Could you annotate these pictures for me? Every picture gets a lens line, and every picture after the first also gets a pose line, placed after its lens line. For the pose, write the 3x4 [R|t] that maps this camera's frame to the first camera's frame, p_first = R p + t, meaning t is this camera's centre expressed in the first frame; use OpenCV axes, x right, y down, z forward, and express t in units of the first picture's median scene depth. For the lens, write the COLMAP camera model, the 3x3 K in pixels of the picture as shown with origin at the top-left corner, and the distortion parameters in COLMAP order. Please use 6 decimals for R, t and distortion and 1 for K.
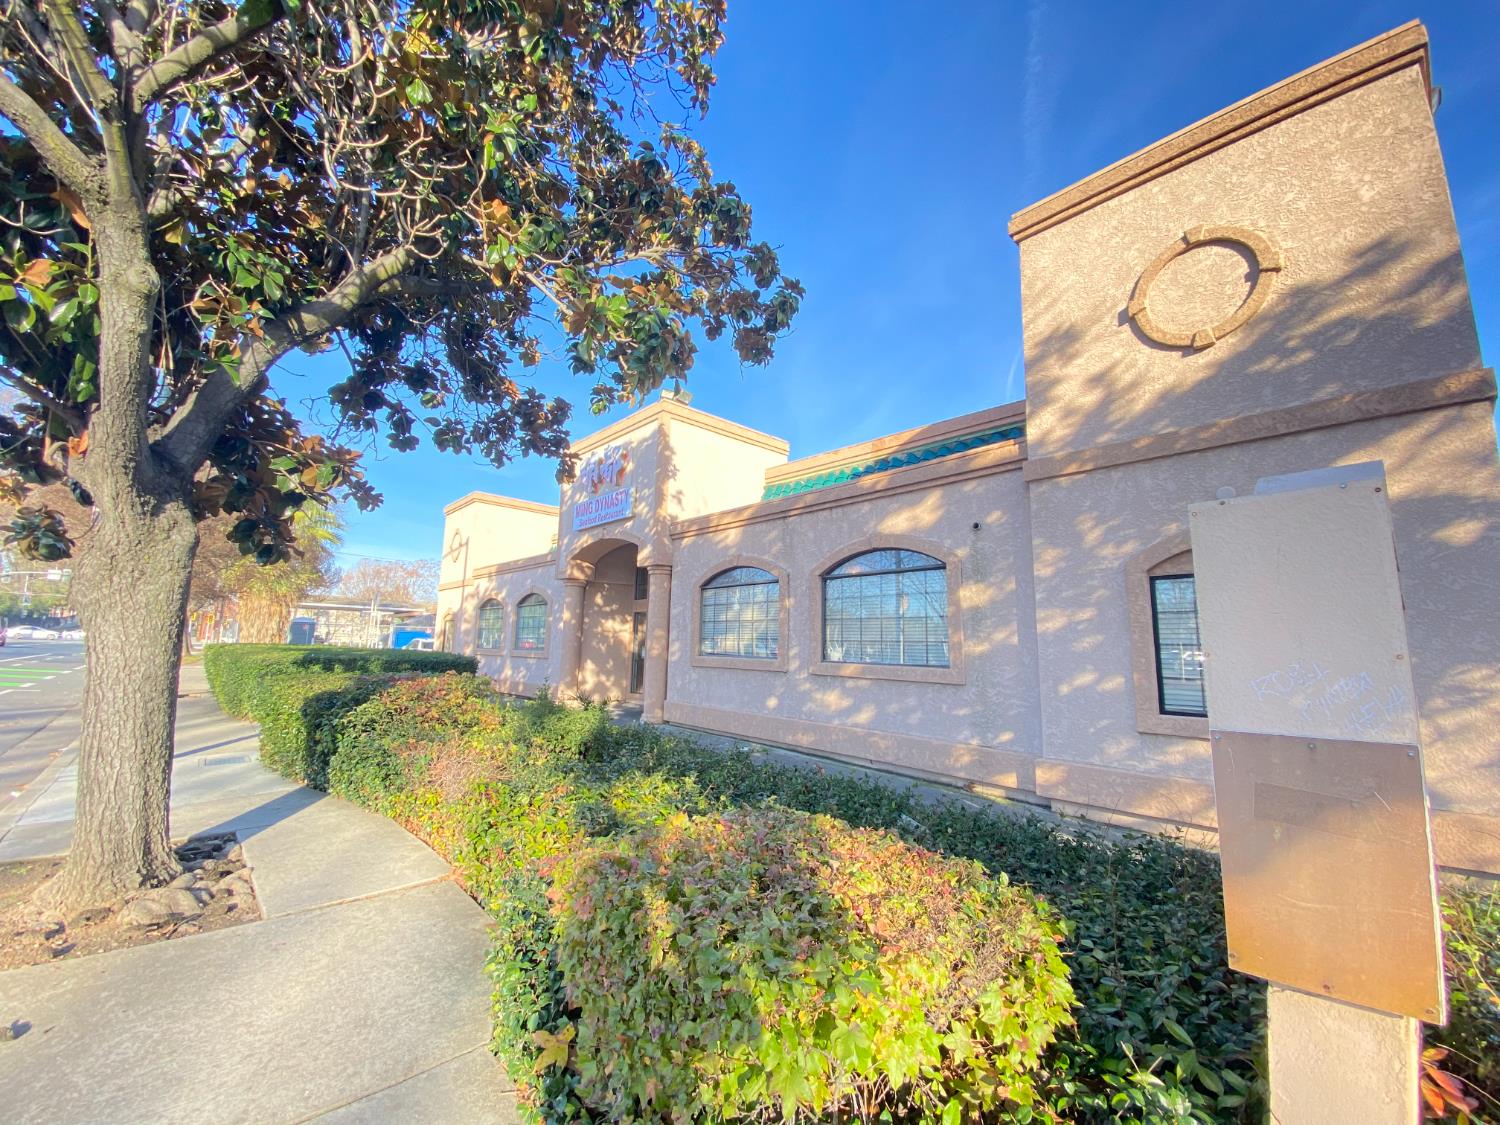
lens RADIAL K [[595.8, 0, 750.0], [0, 595.8, 562.5], [0, 0, 1]] dist [0.001499, -0.013409]
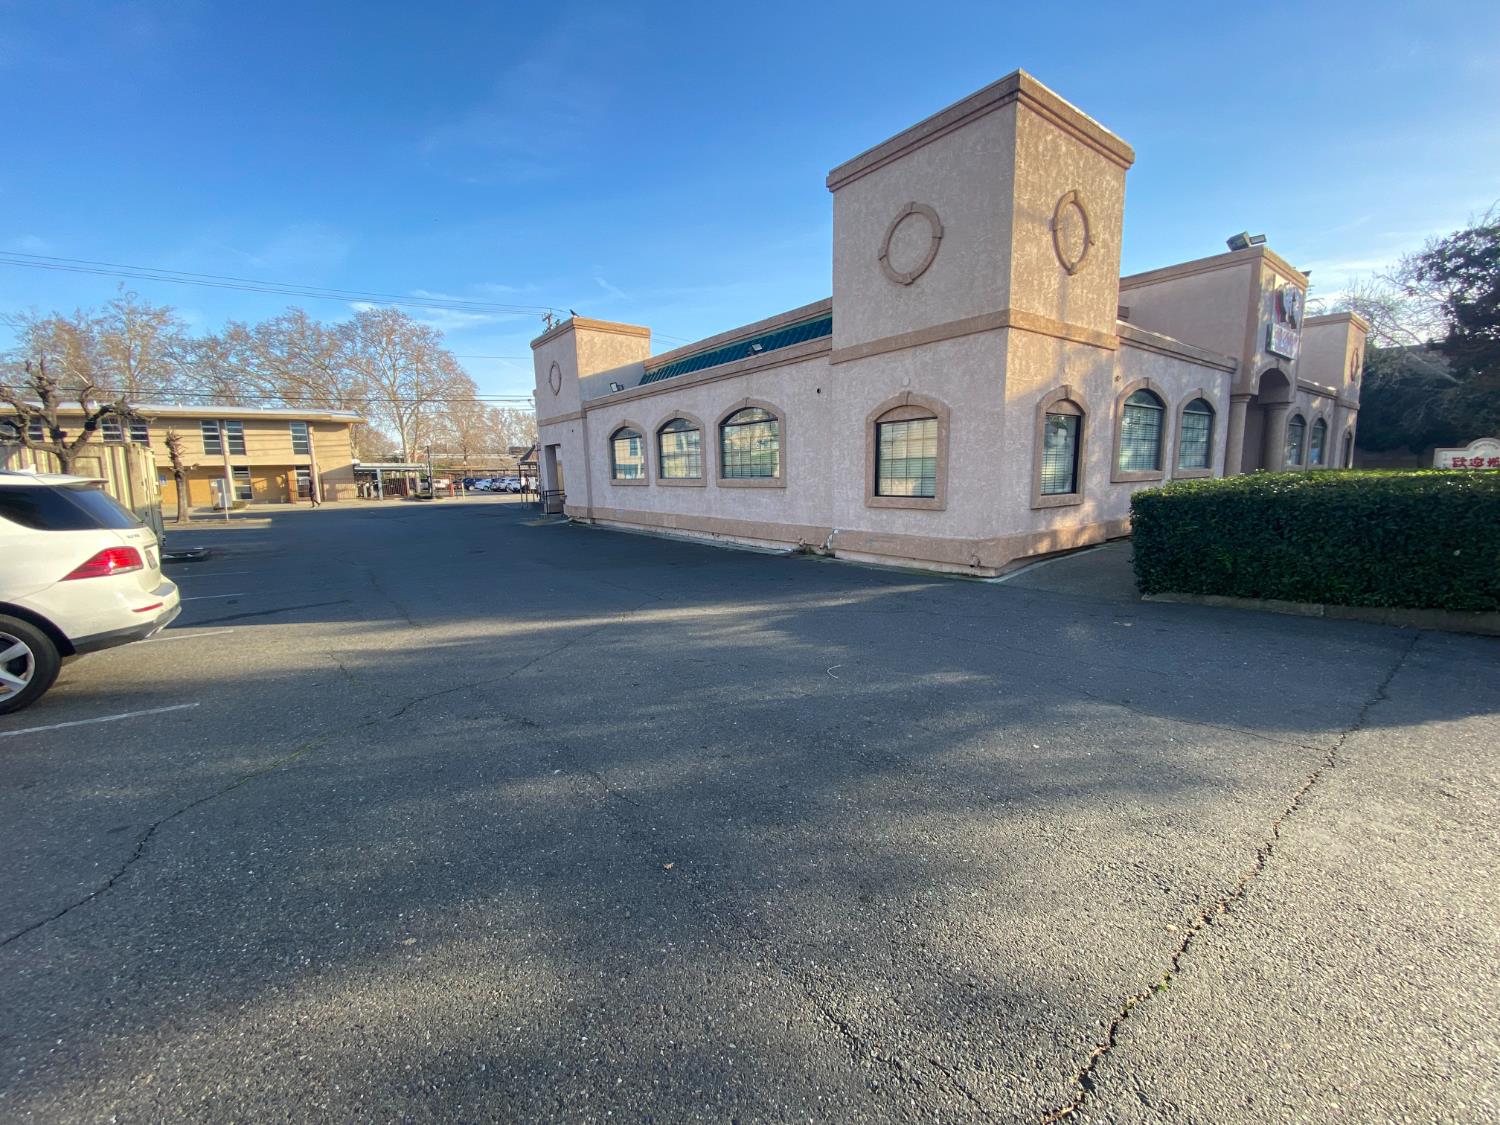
lens RADIAL K [[595.8, 0, 750.0], [0, 595.8, 562.5], [0, 0, 1]] dist [0.001499, -0.013409]
pose [[0.995899, -0.002906, -0.090427, 0.559136], [0.027030, 0.963392, 0.266729, -0.078144], [0.086341, -0.268079, 0.959520, -1.178491]]
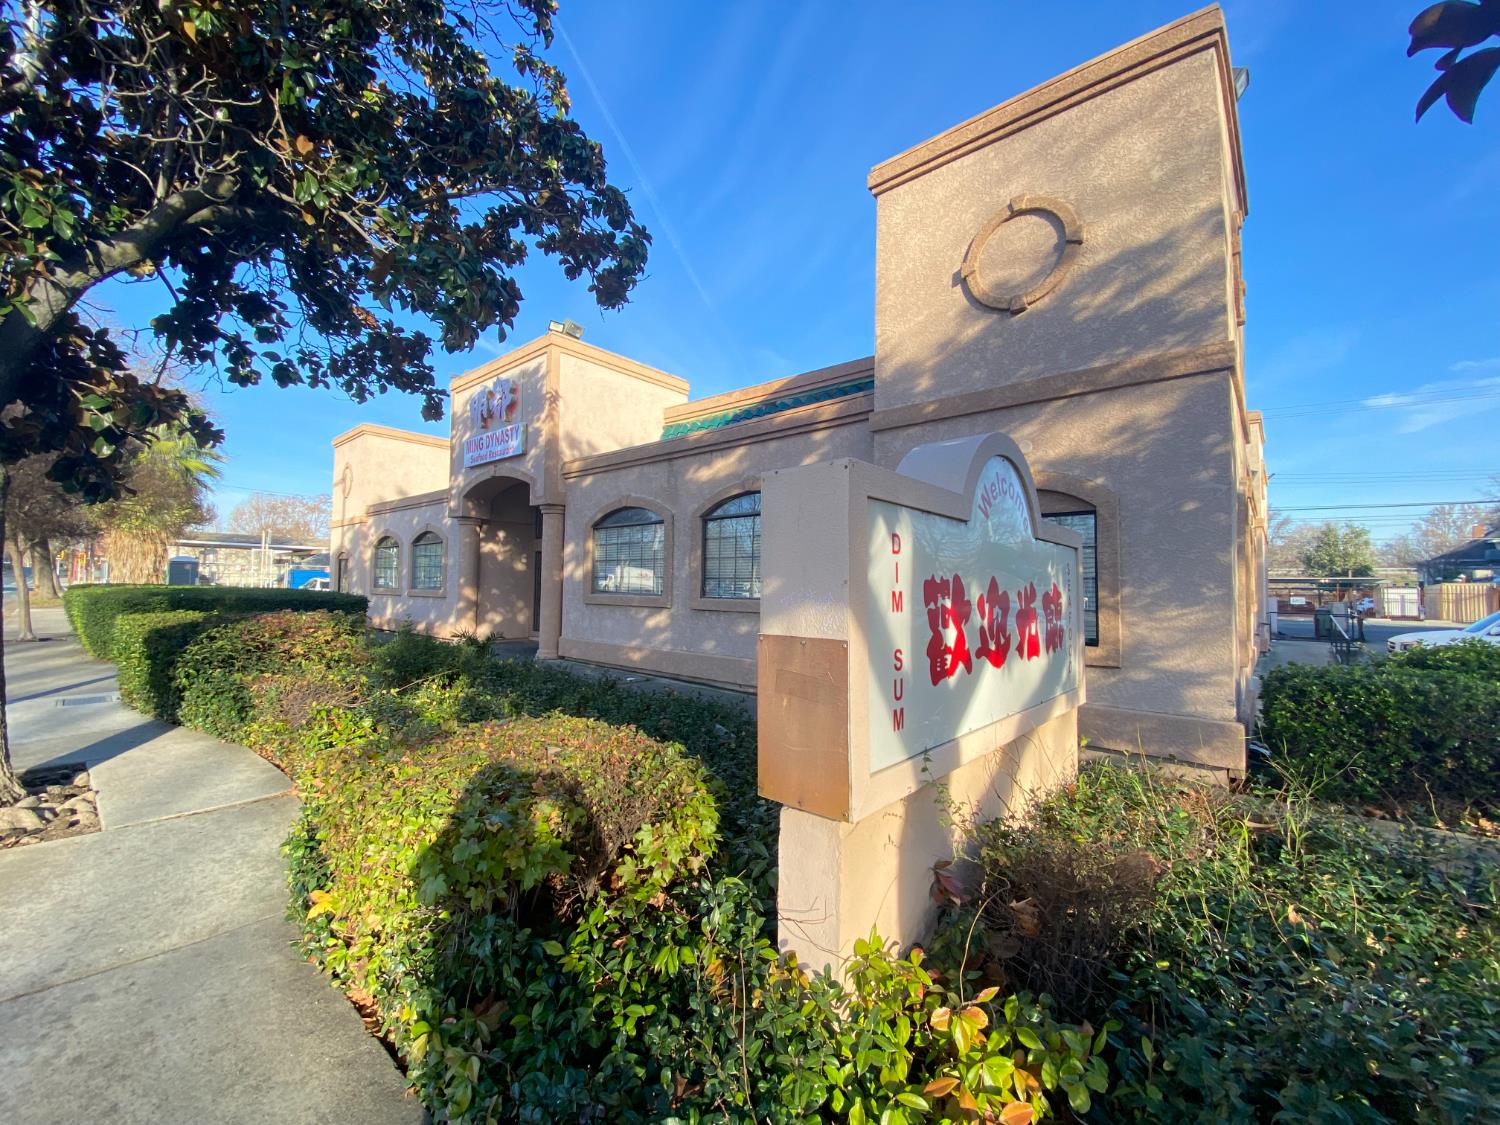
lens RADIAL K [[595.8, 0, 750.0], [0, 595.8, 562.5], [0, 0, 1]] dist [0.001499, -0.013409]
pose [[0.993626, -0.001617, 0.112713, 0.133698], [-0.010021, 0.994671, 0.102611, -0.007038], [-0.112278, -0.103087, 0.988315, -0.080737]]
